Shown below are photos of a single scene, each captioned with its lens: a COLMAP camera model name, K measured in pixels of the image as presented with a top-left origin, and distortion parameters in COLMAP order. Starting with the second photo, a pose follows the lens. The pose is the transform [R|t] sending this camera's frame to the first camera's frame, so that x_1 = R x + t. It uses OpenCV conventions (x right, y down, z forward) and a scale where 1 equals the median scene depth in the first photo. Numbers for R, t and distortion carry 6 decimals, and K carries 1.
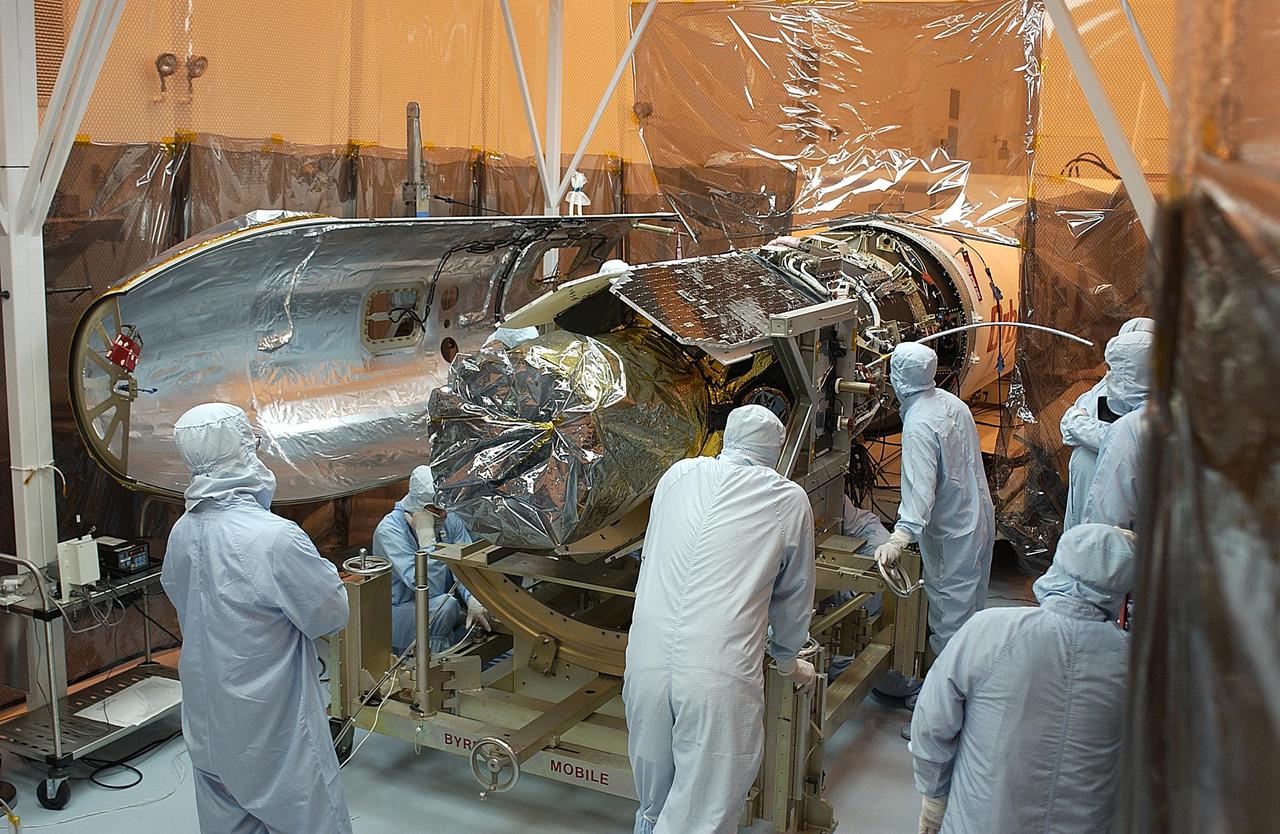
lens RADIAL K [[1308.1, 0, 640.0], [0, 1308.1, 417.0], [0, 0, 1]] dist [-0.109516, 0.021247]
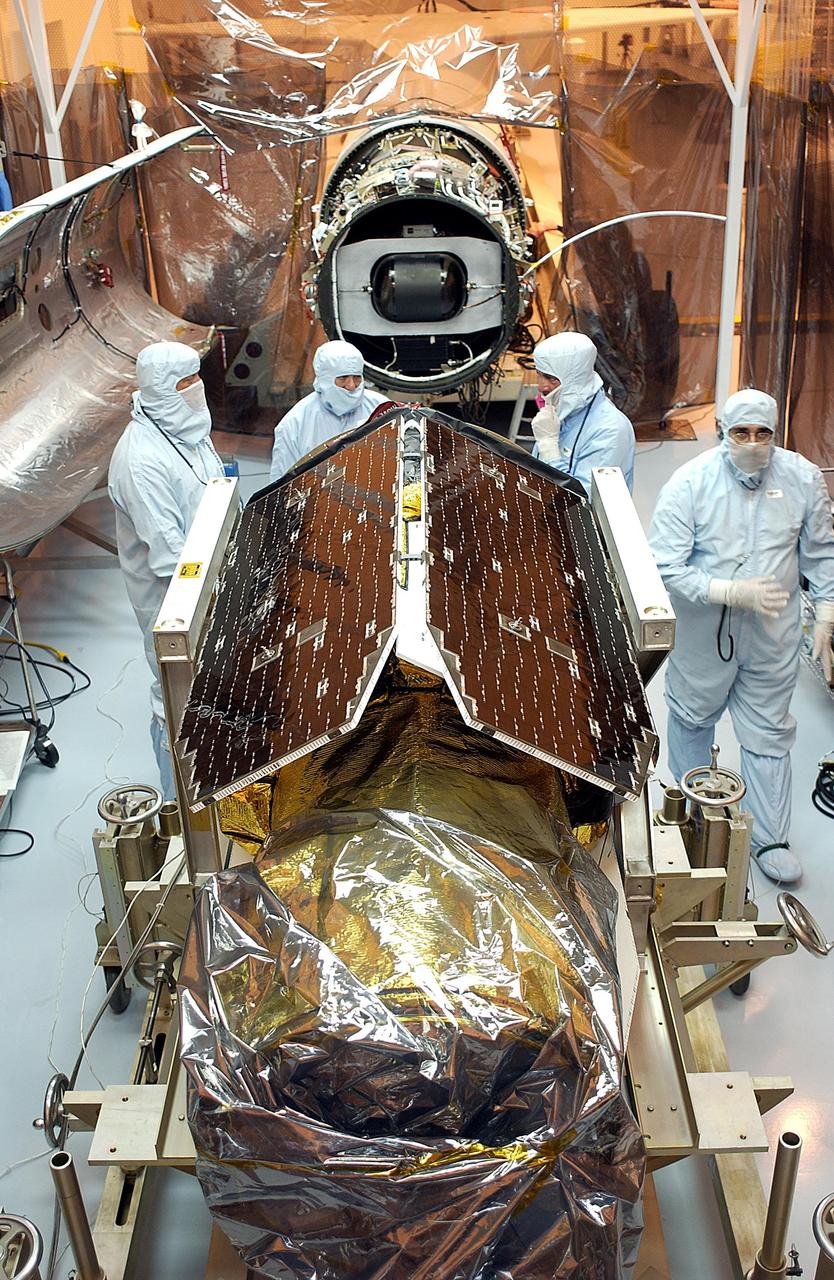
lens RADIAL K [[1308.1, 0, 417.0], [0, 1308.1, 640.0], [0, 0, 1]] dist [-0.109516, 0.021247]
pose [[0.890420, -0.263946, 0.370789, -0.316739], [0.139658, 0.933819, 0.329360, -0.103756], [-0.433183, -0.241485, 0.868354, 0.028922]]
